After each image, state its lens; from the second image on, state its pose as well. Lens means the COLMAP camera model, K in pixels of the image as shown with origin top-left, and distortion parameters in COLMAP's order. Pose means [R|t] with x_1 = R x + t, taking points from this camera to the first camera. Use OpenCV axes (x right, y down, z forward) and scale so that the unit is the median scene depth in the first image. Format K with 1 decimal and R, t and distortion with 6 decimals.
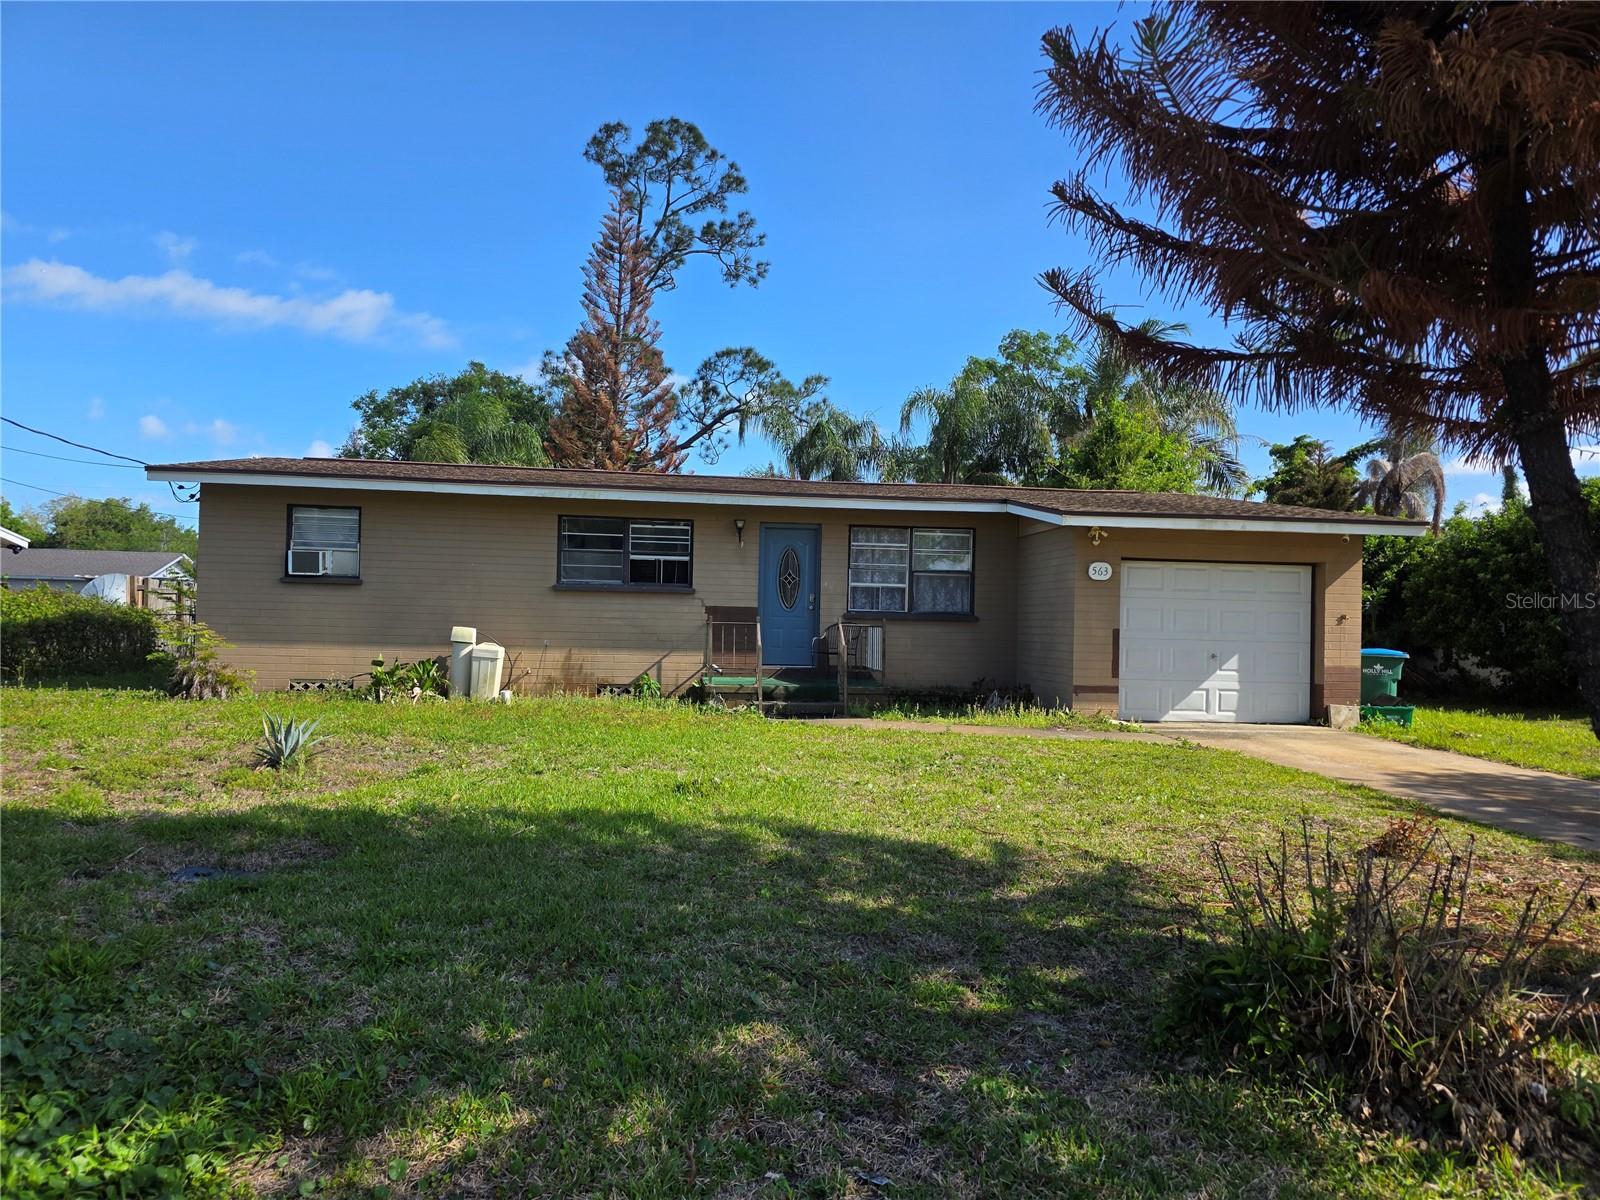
lens RADIAL K [[1079.6, 0, 787.5], [0, 1079.6, 610.6], [0, 0, 1]] dist [0.061456, -0.061796]
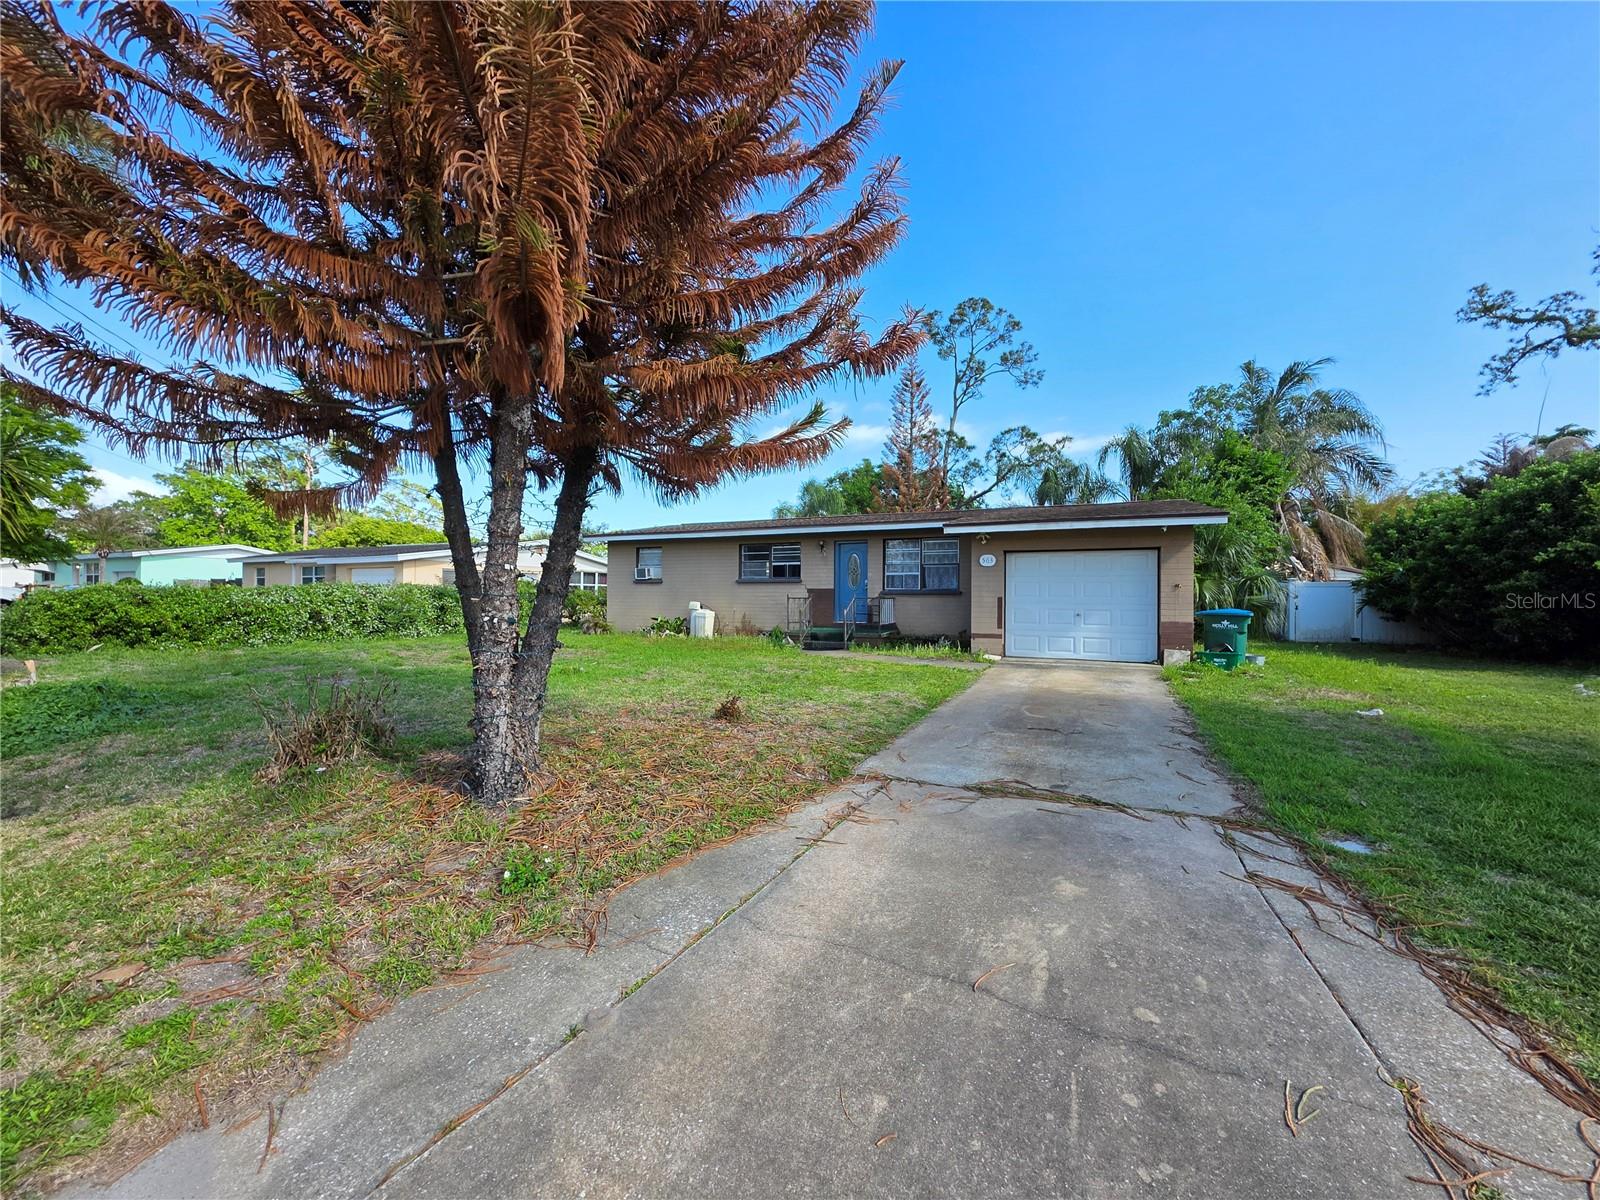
lens RADIAL K [[639.4, 0, 802.5], [0, 639.4, 594.7], [0, 0, 1]] dist [-0.003003, 0.000241]
pose [[0.848169, -0.019579, -0.529363, 0.208127], [0.020391, 0.999783, -0.004306, 0.004338], [0.529332, -0.007142, 0.848384, 0.030229]]
